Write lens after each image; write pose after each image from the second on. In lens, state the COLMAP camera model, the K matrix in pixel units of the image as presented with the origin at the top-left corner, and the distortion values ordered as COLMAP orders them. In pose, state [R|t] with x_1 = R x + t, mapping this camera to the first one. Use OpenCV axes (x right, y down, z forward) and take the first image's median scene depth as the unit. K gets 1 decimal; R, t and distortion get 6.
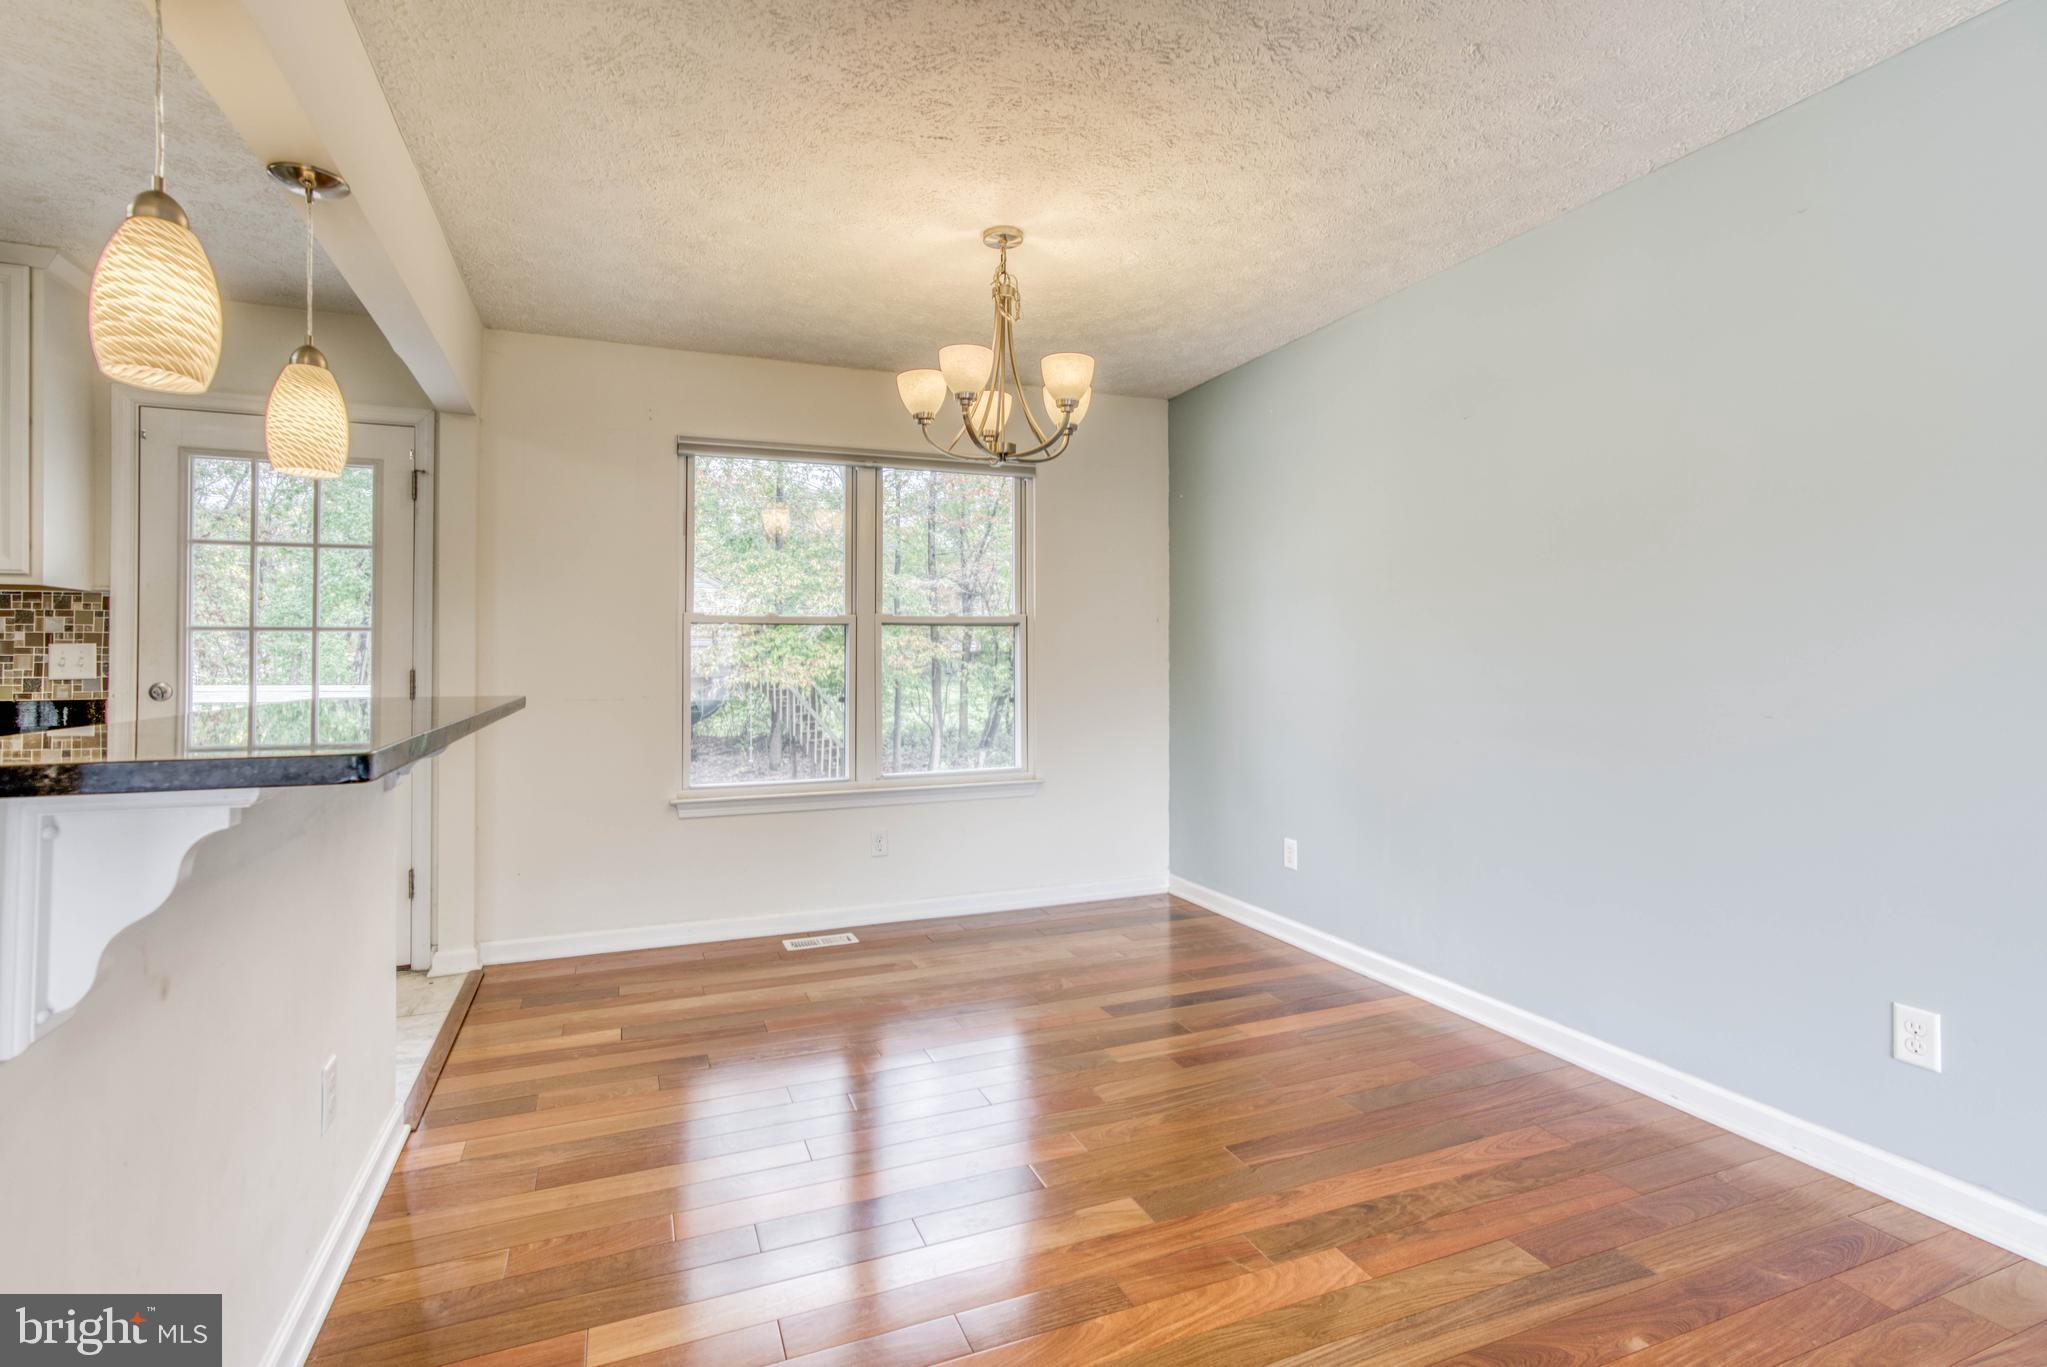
lens RADIAL K [[961.9, 0, 1006.9], [0, 961.9, 644.0], [0, 0, 1]] dist [-0.024819, 0.021244]
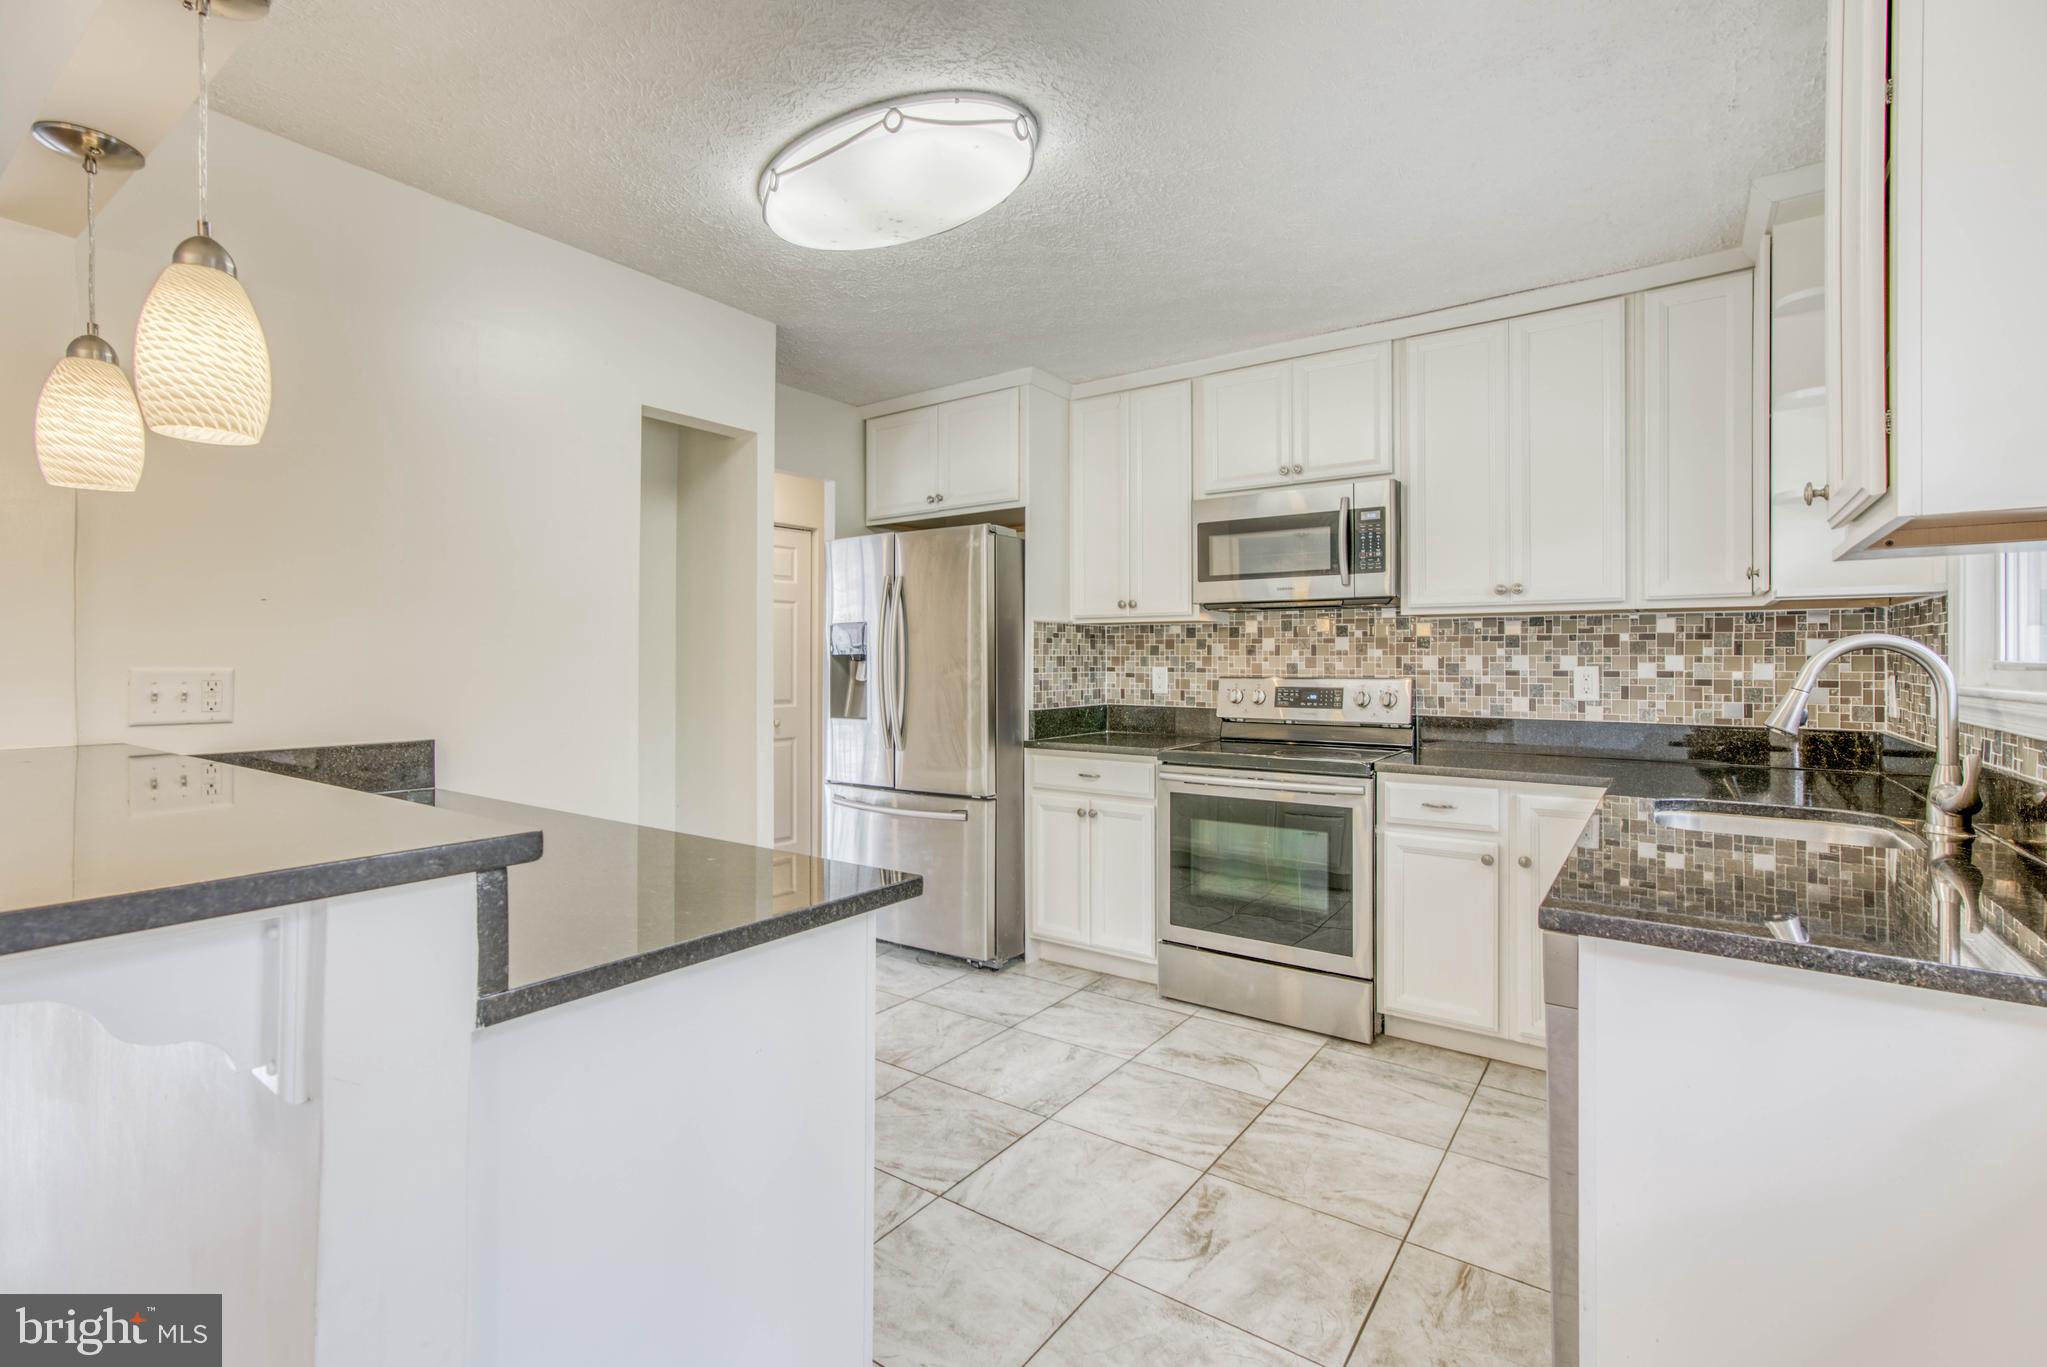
lens RADIAL K [[930.3, 0, 1009.4], [0, 930.3, 653.8], [0, 0, 1]] dist [-0.020893, 0.020717]
pose [[-0.846538, -0.000526, -0.532328, -0.467182], [0.010408, 0.999792, -0.017540, -0.007228], [0.532227, -0.020388, -0.846356, 0.989928]]
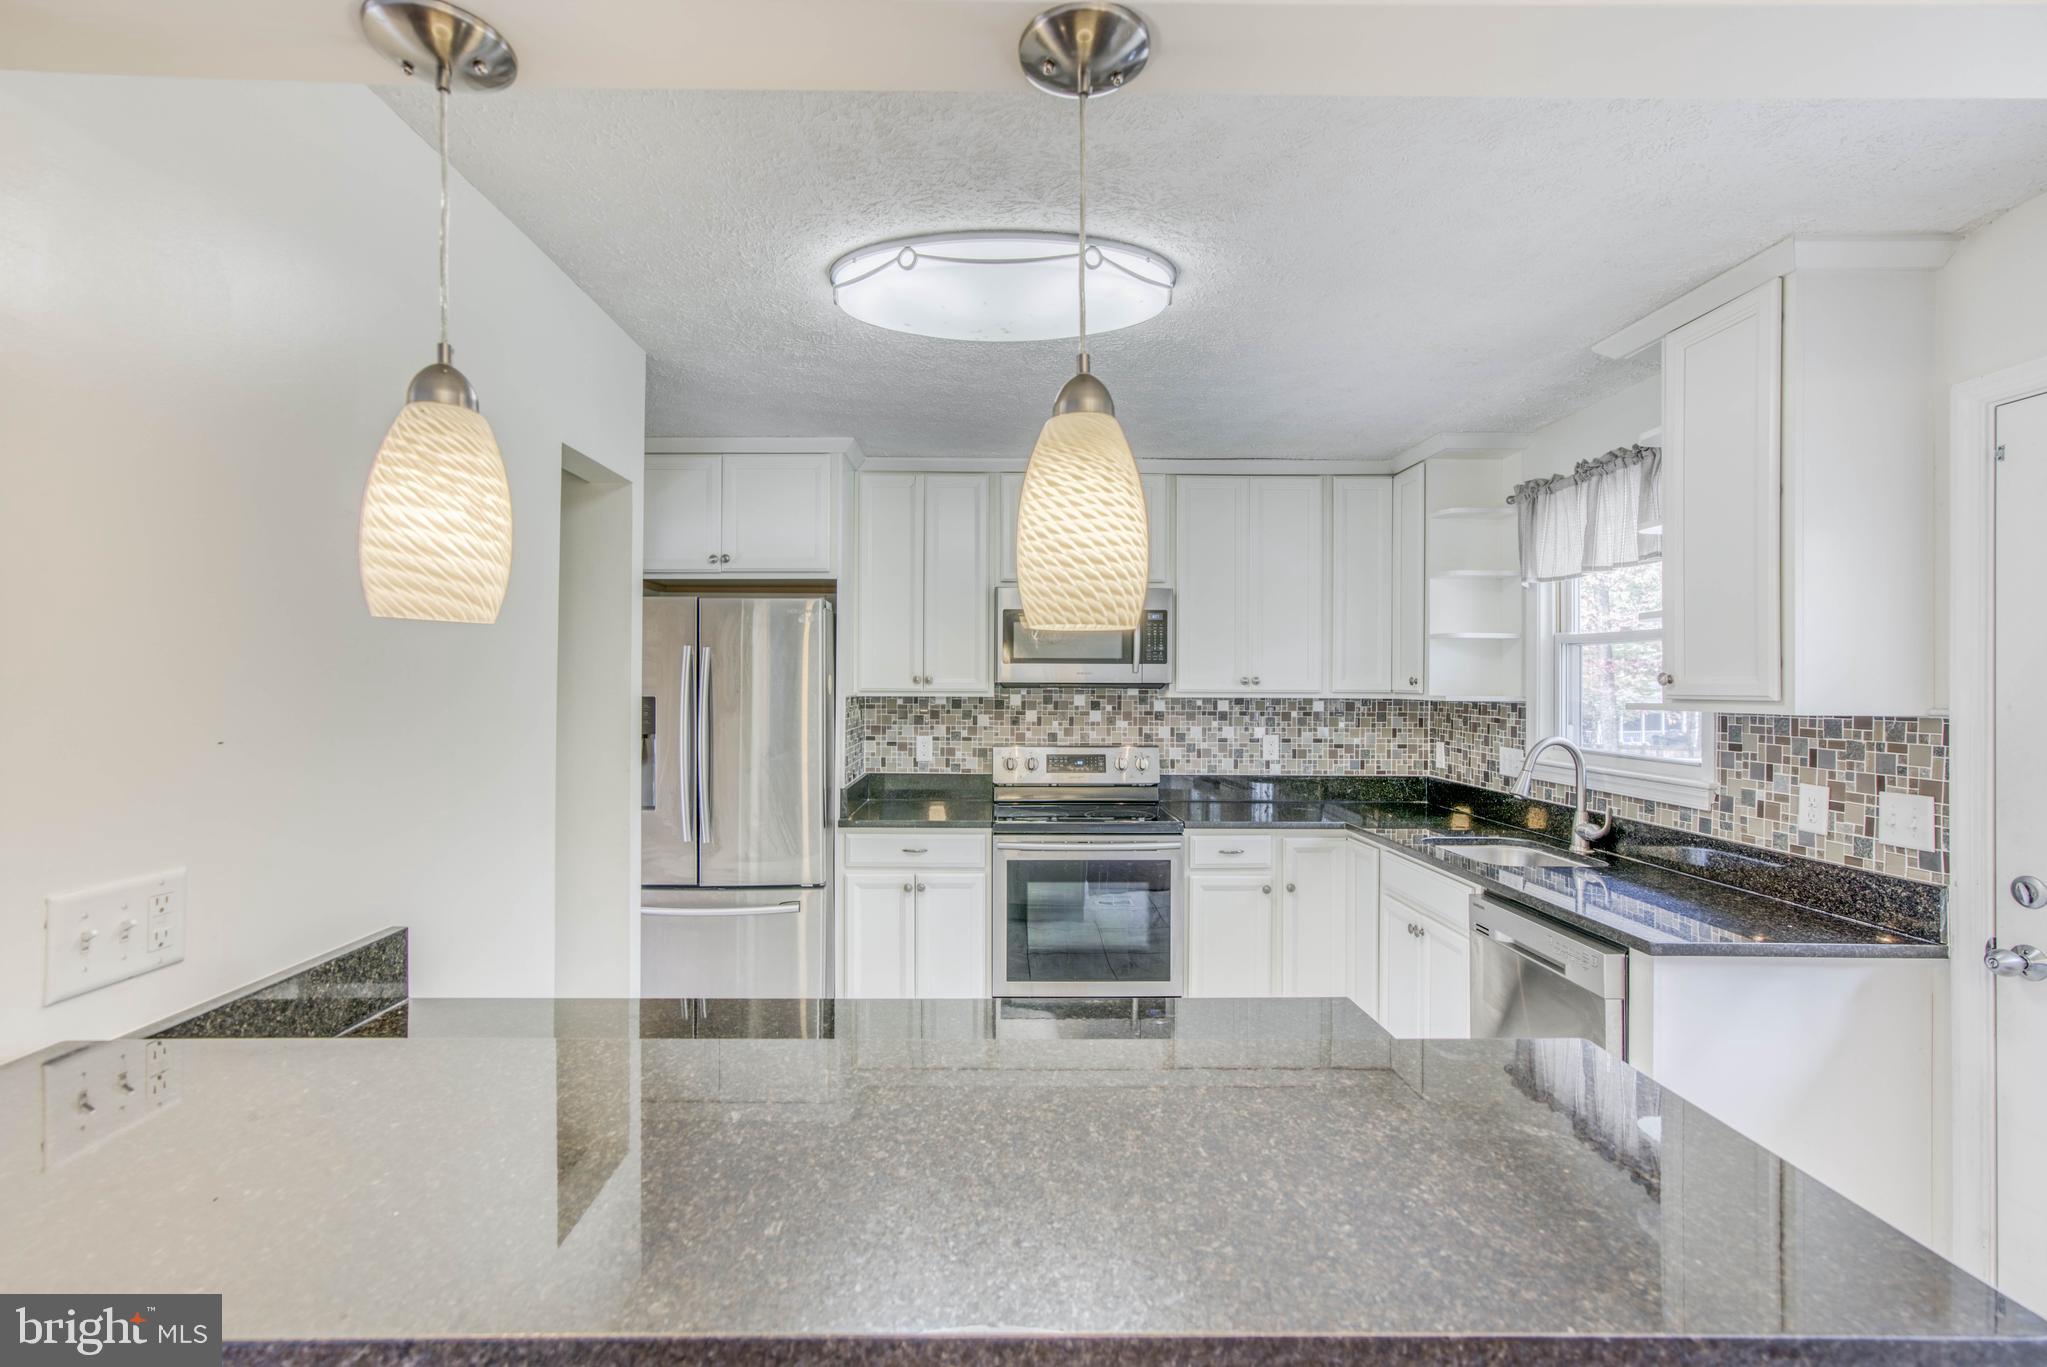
lens RADIAL K [[917.0, 0, 1004.2], [0, 917.0, 681.1], [0, 0, 1]] dist [-0.019960, 0.018338]
pose [[-0.360993, 0.001373, -0.932567, -0.143884], [0.010318, 0.999944, -0.002522, -0.081141], [0.932511, -0.010532, -0.360987, 0.616645]]
